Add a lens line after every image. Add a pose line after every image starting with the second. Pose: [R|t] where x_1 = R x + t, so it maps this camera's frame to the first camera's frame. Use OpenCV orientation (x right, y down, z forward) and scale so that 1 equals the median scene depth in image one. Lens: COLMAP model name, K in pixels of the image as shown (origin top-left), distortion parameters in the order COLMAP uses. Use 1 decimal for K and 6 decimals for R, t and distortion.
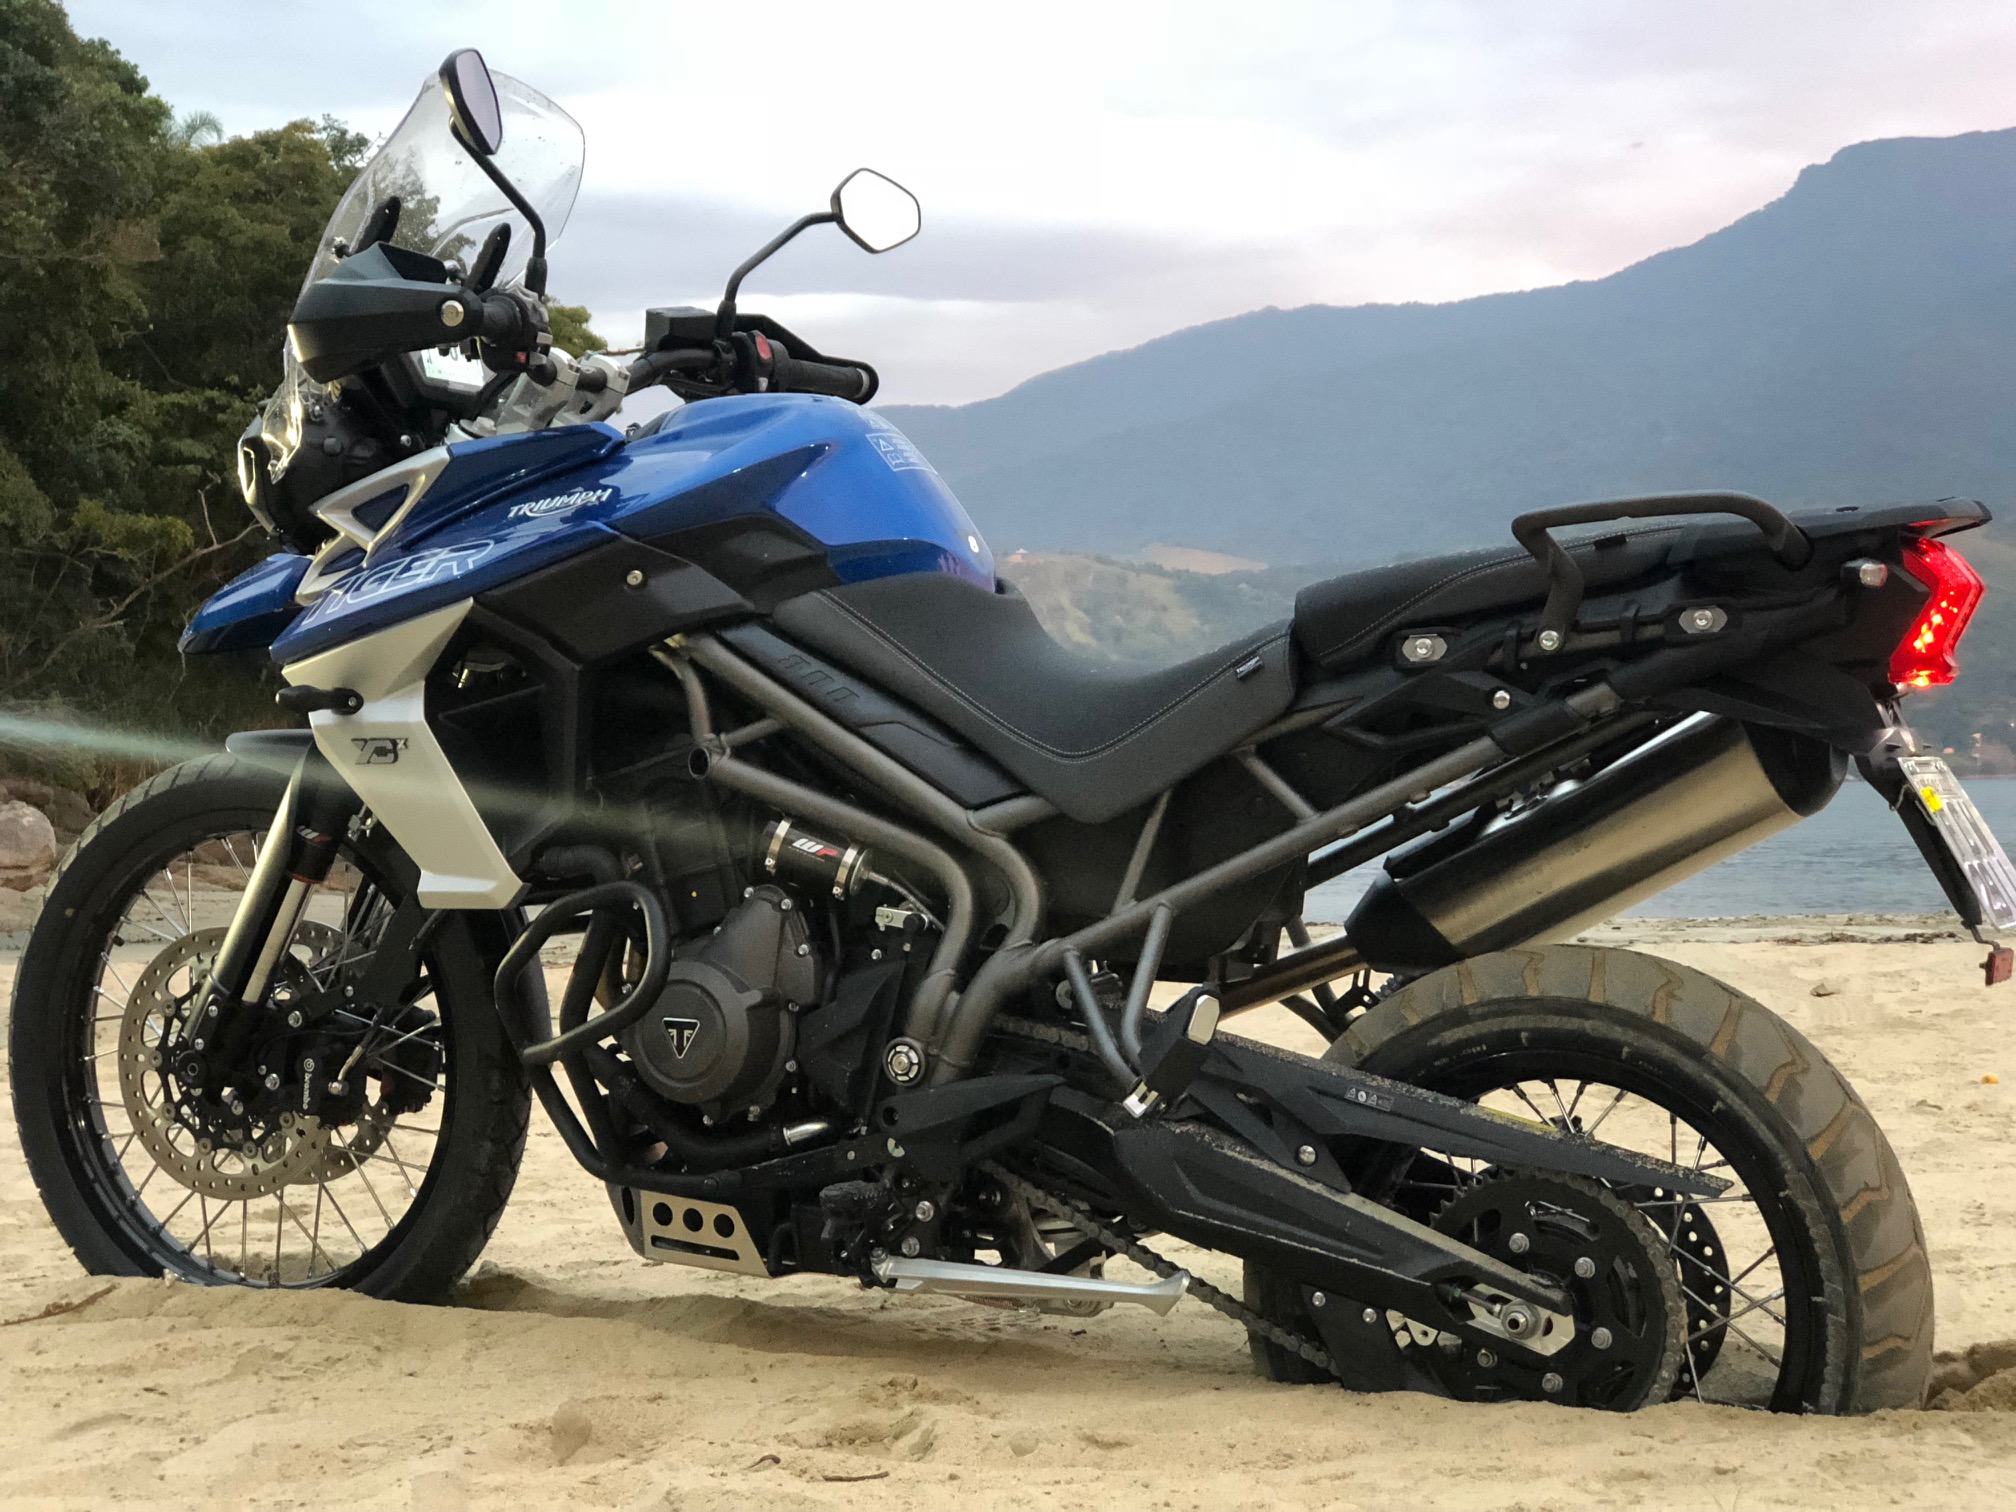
lens RADIAL K [[3347.9, 0, 1011.5], [0, 3347.9, 745.1], [0, 0, 1]] dist [0.076492, 0.000000]
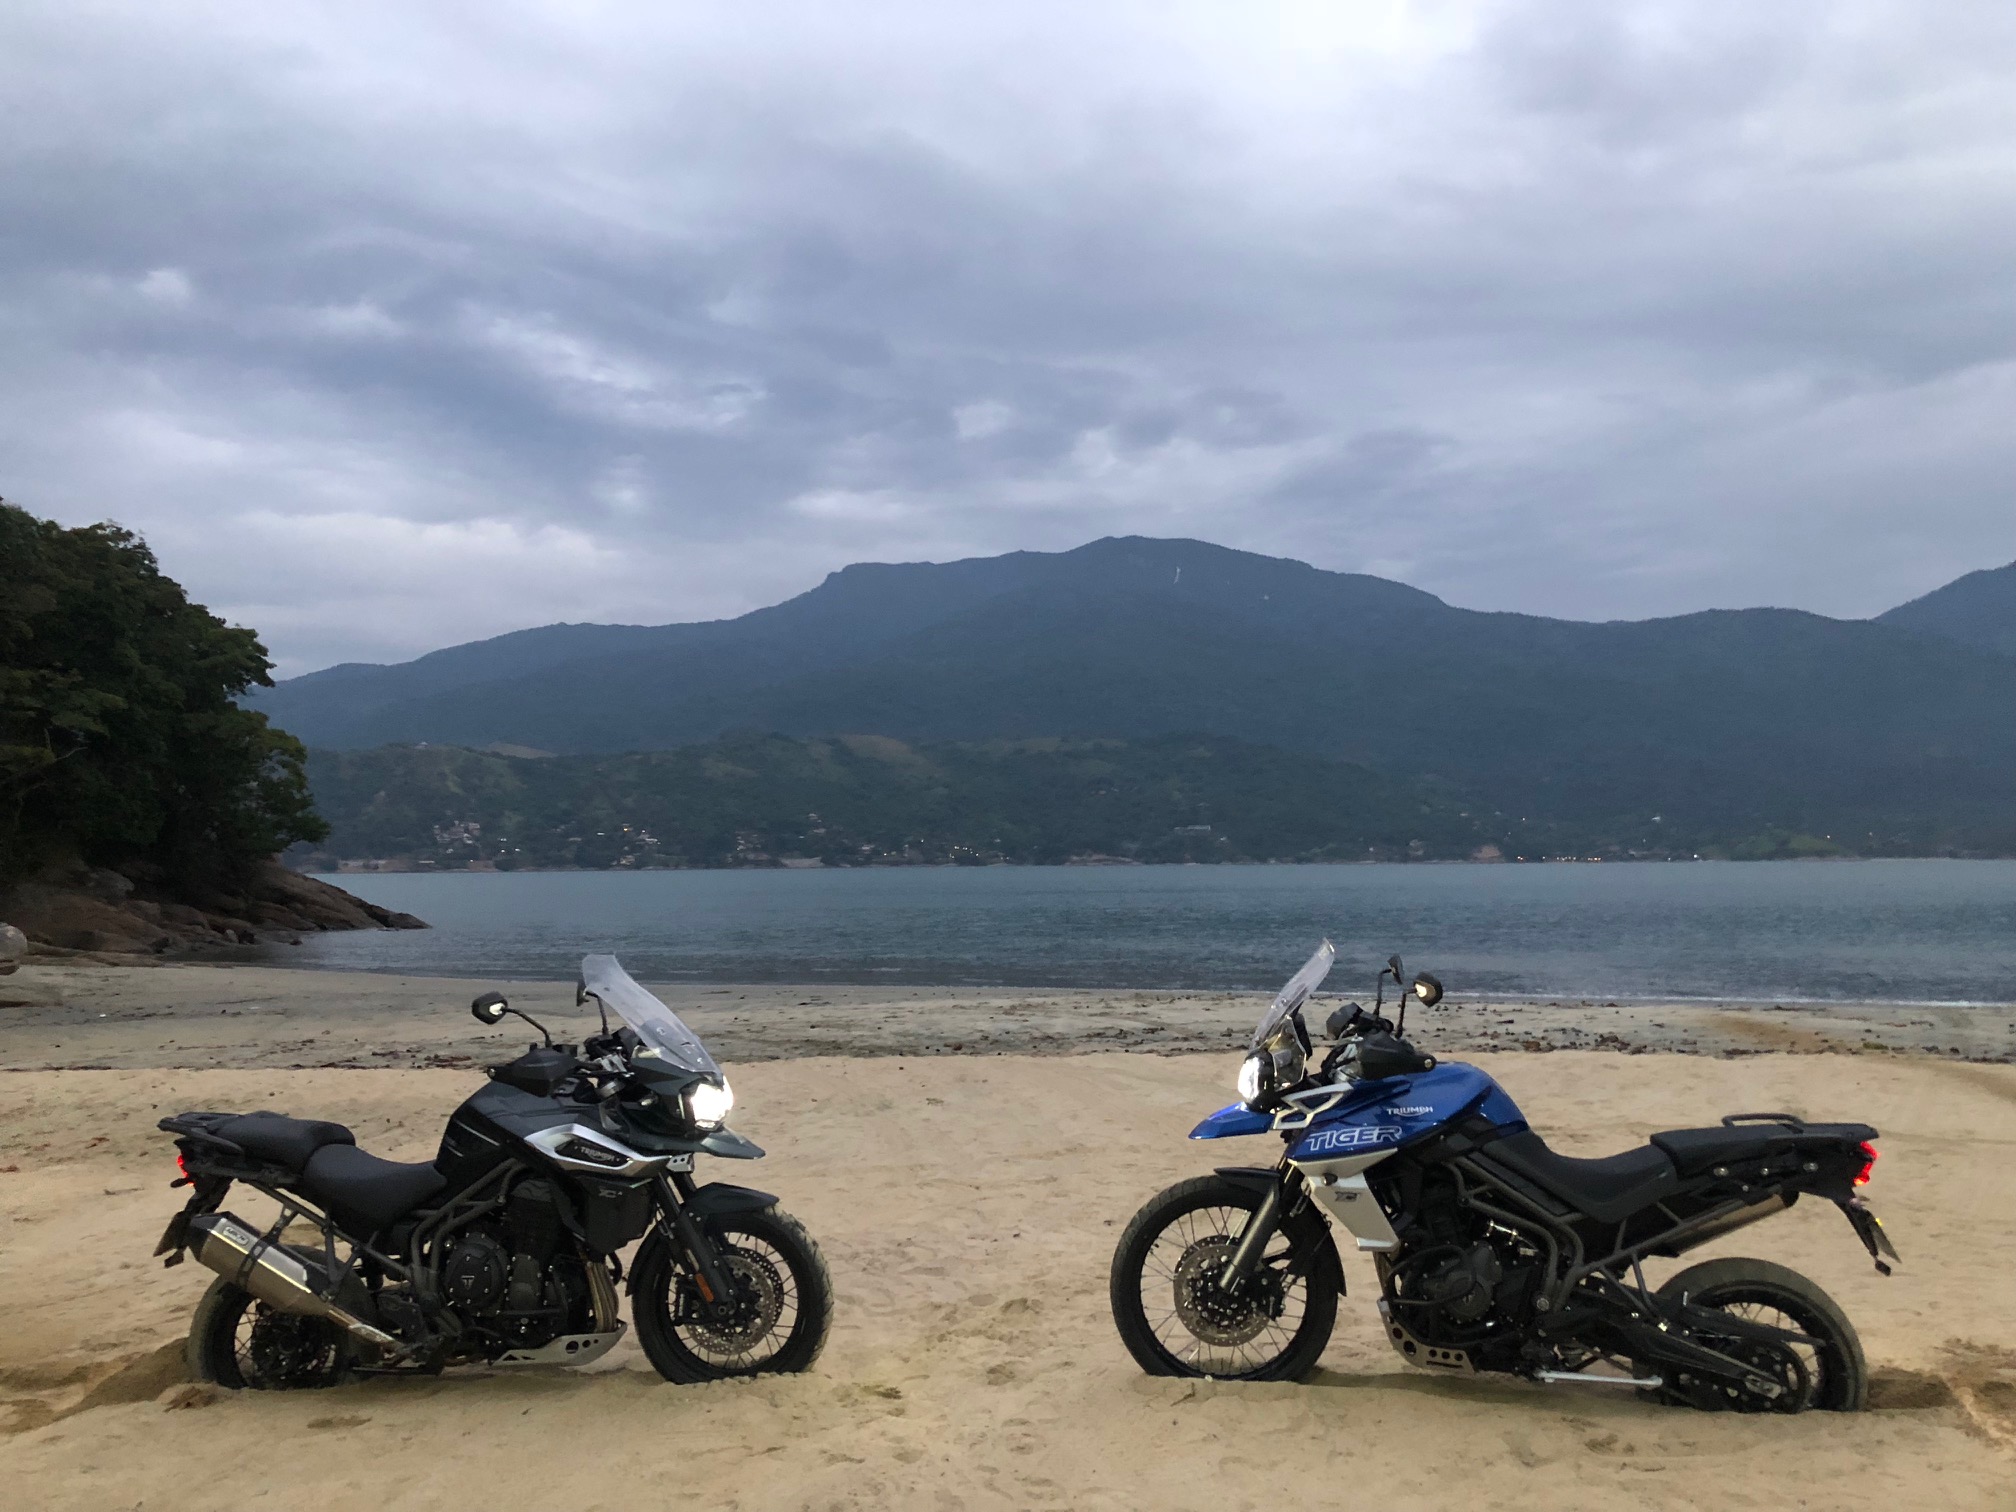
lens RADIAL K [[1678.7, 0, 986.8], [0, 1678.7, 715.8], [0, 0, 1]] dist [0.043372, -0.067021]
pose [[0.944304, 0.039464, 0.326698, -0.993876], [-0.014309, 0.996768, -0.079048, -0.297775], [-0.328762, 0.069971, 0.941817, -0.299444]]
